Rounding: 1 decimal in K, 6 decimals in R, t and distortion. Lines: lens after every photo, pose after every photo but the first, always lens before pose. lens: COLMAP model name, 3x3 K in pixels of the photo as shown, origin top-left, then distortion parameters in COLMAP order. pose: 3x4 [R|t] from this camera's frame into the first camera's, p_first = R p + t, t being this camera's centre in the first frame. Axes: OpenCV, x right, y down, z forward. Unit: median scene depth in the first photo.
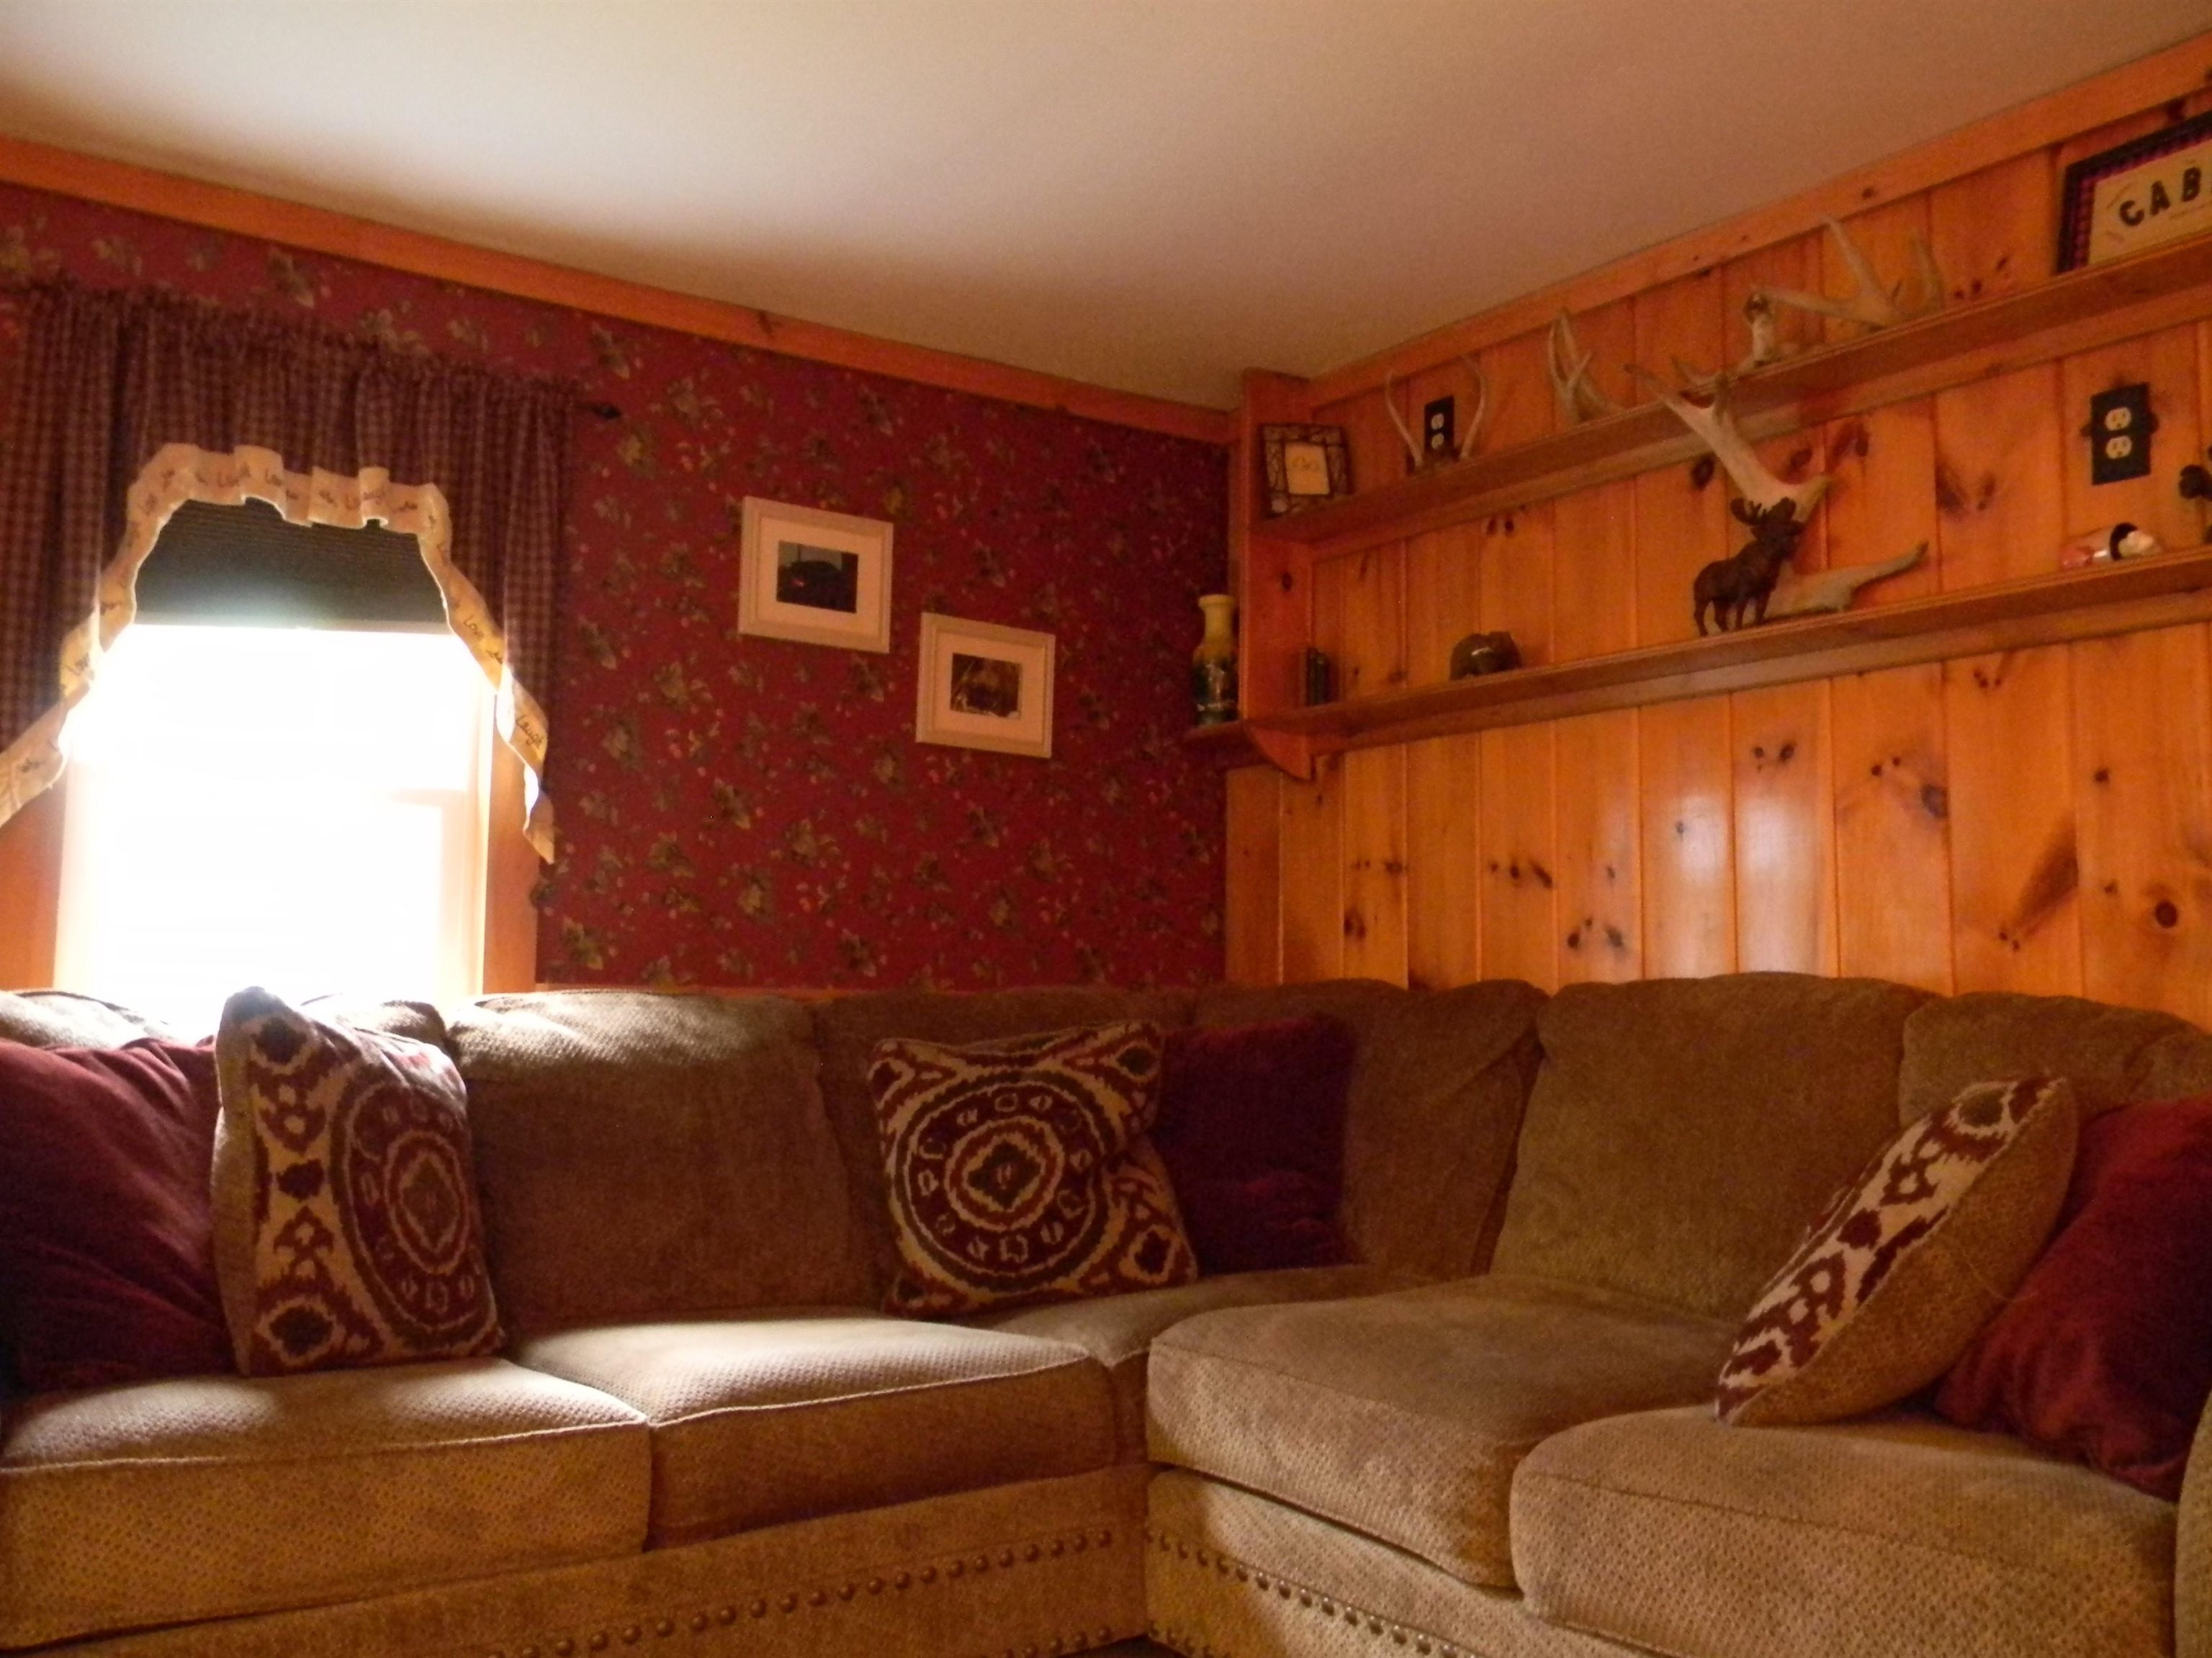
lens RADIAL K [[1808.8, 0, 1105.3], [0, 1808.8, 836.9], [0, 0, 1]] dist [0.000716, -0.007039]
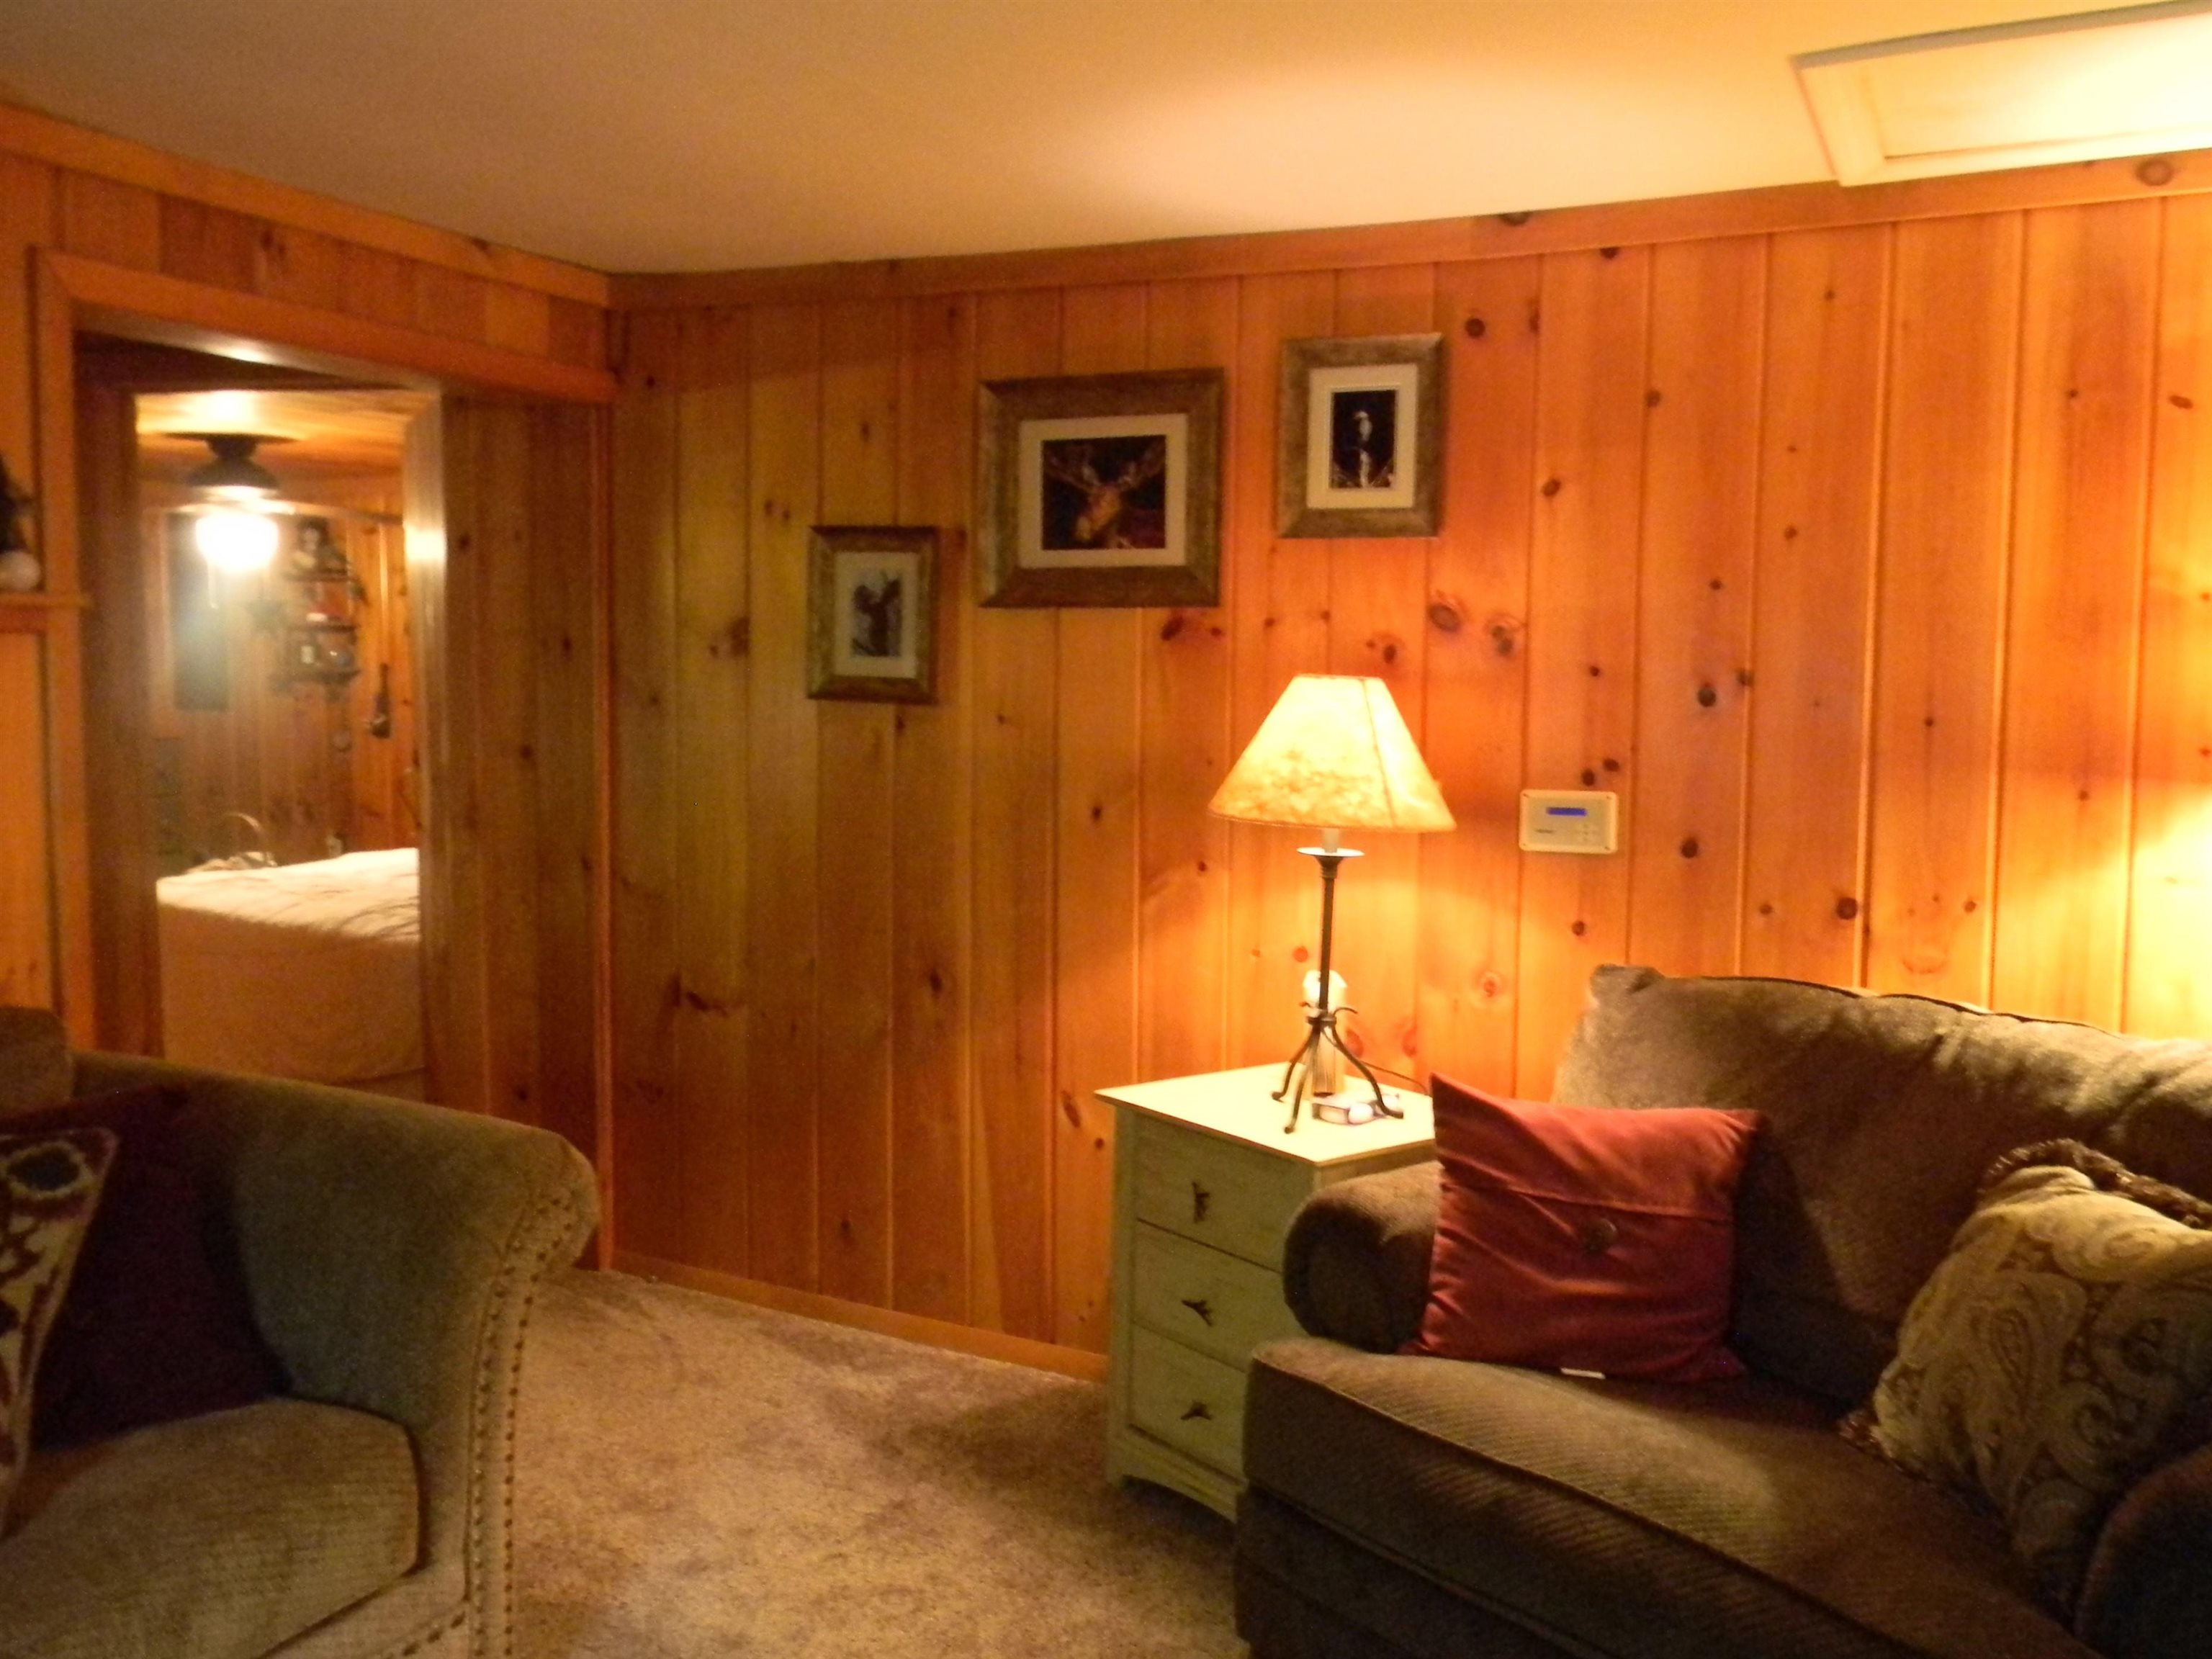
lens RADIAL K [[1888.7, 0, 1106.0], [0, 1888.7, 829.5], [0, 0, 1]] dist [0.007131, -0.024139]
pose [[-0.471144, -0.090061, 0.877447, -0.520543], [-0.085737, 0.994739, 0.056063, -0.114939], [-0.877880, -0.048816, -0.476387, 0.615730]]
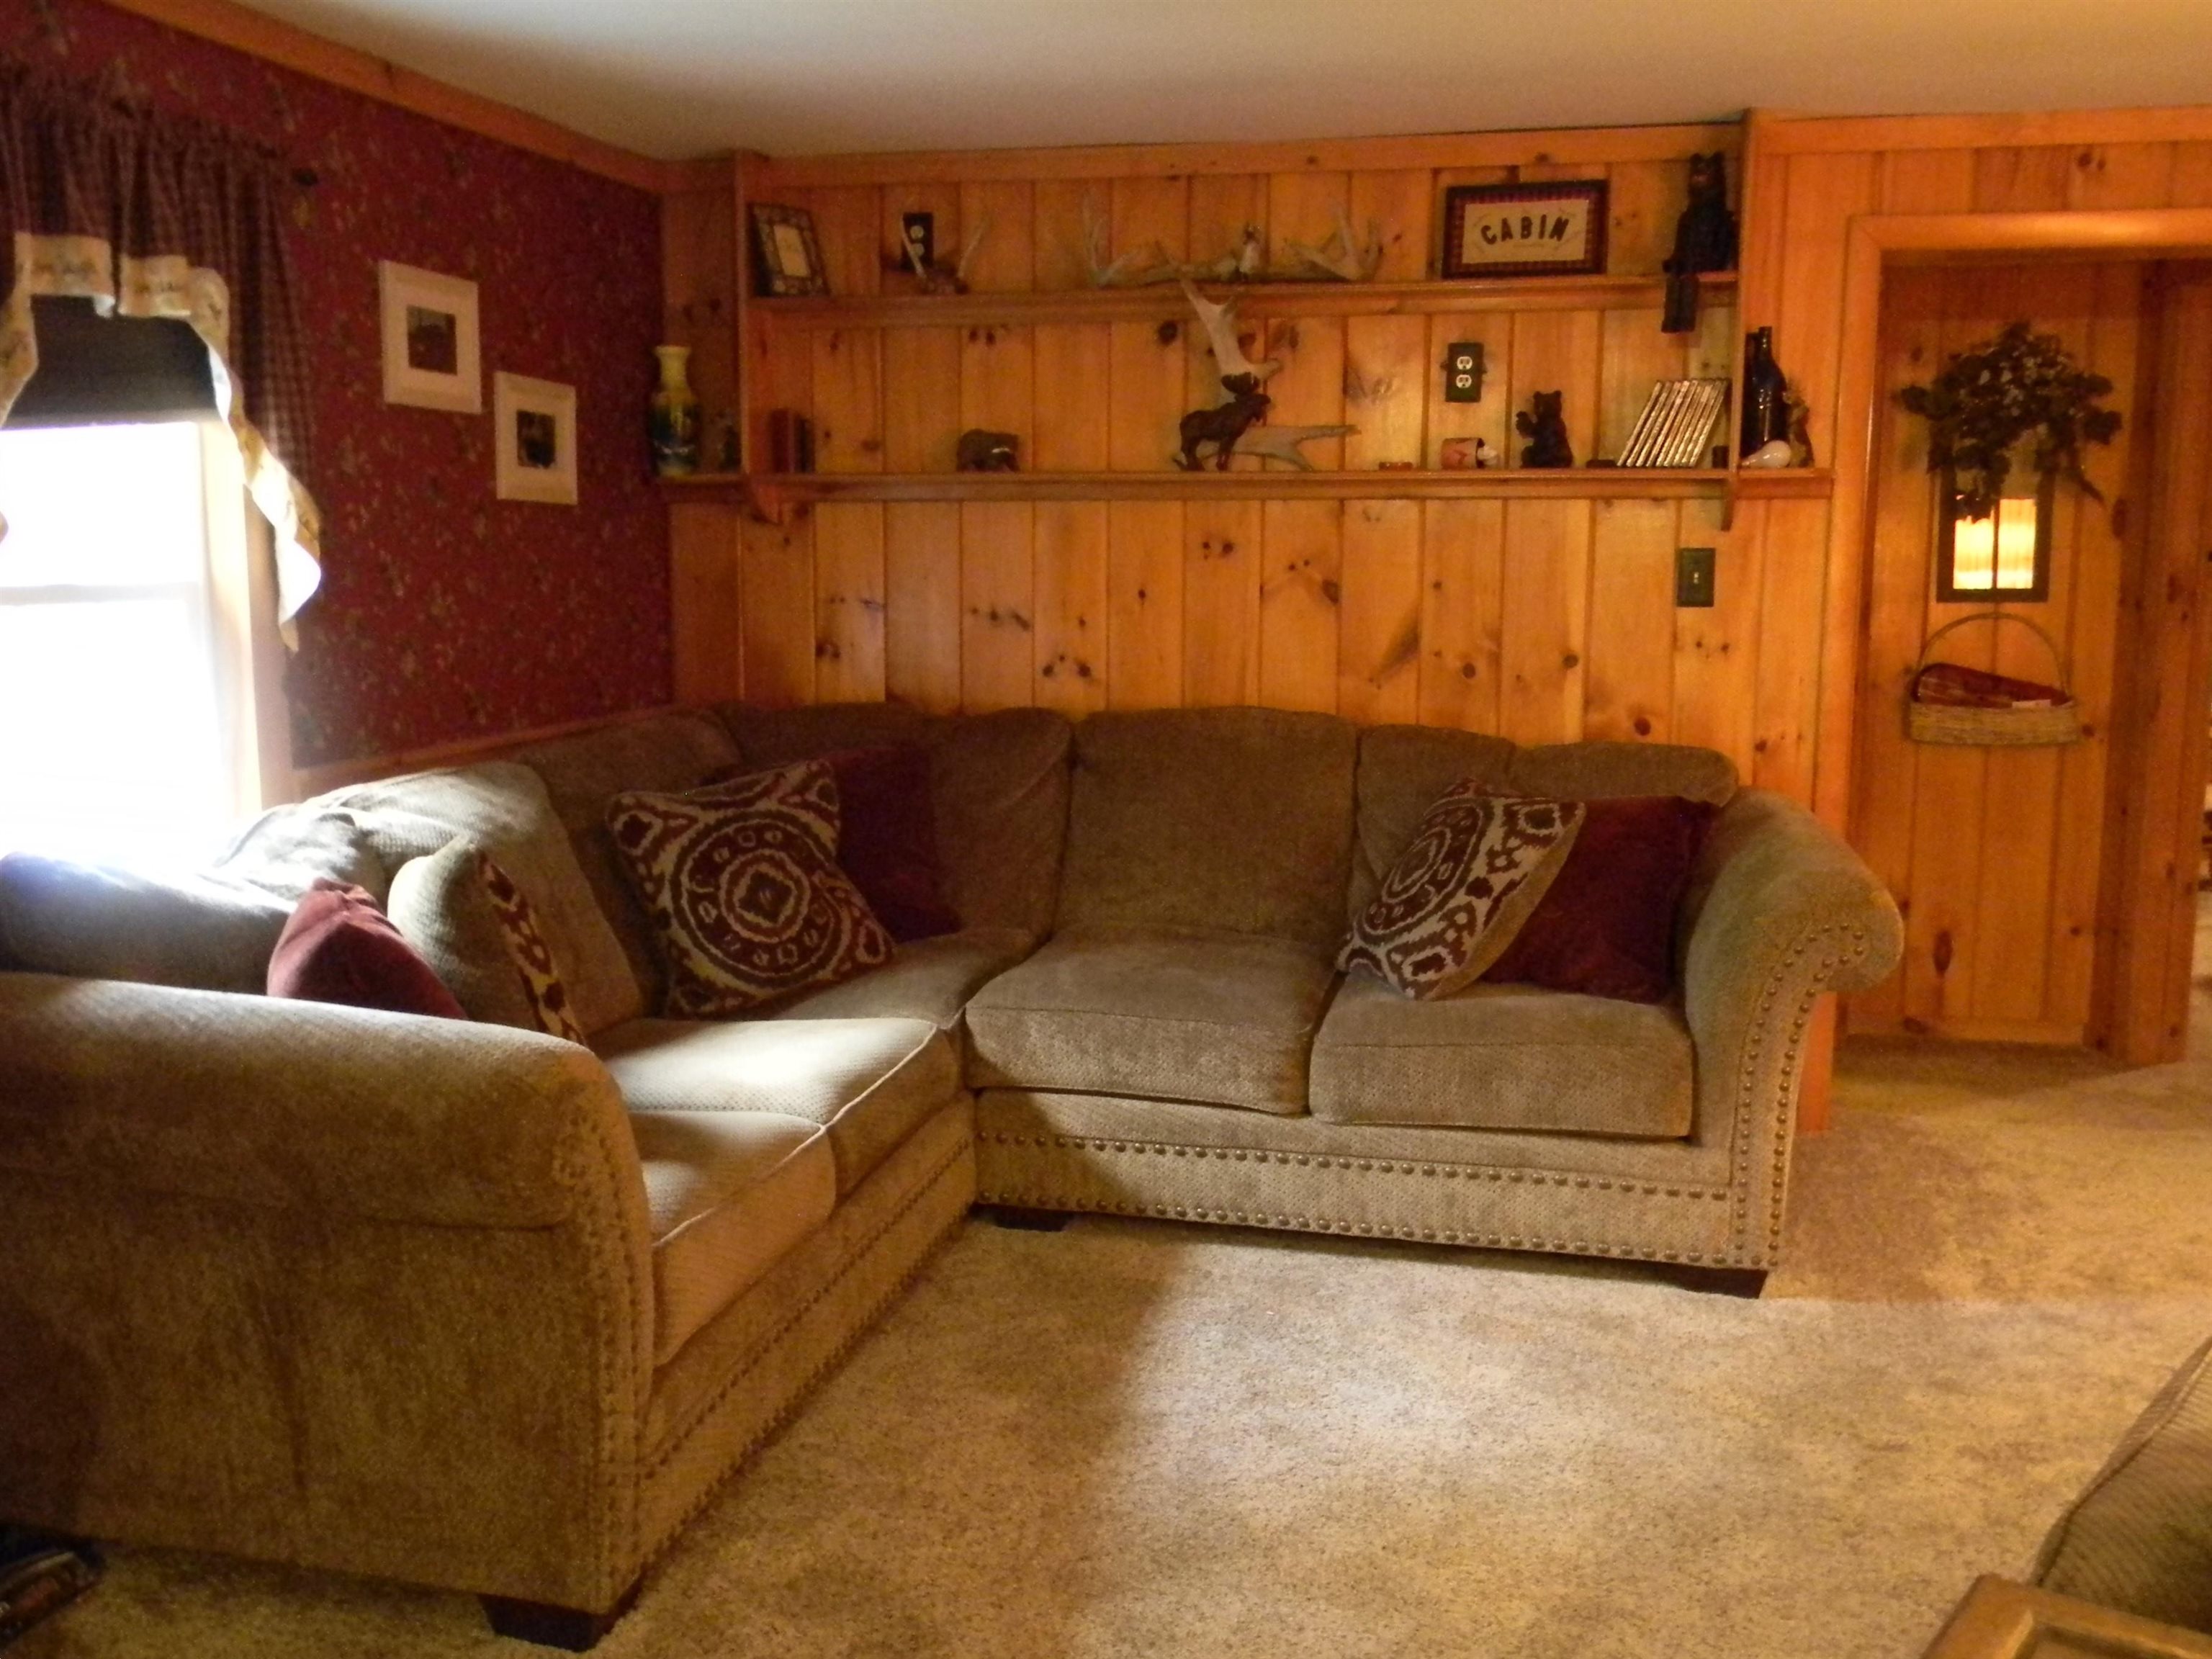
lens RADIAL K [[1888.7, 0, 1106.0], [0, 1888.7, 829.5], [0, 0, 1]] dist [0.007131, -0.024139]
pose [[0.758322, -0.103202, 0.643659, -0.699891], [-0.052213, 0.974601, 0.217777, -0.152194], [-0.649785, -0.198753, 0.733673, -0.095595]]
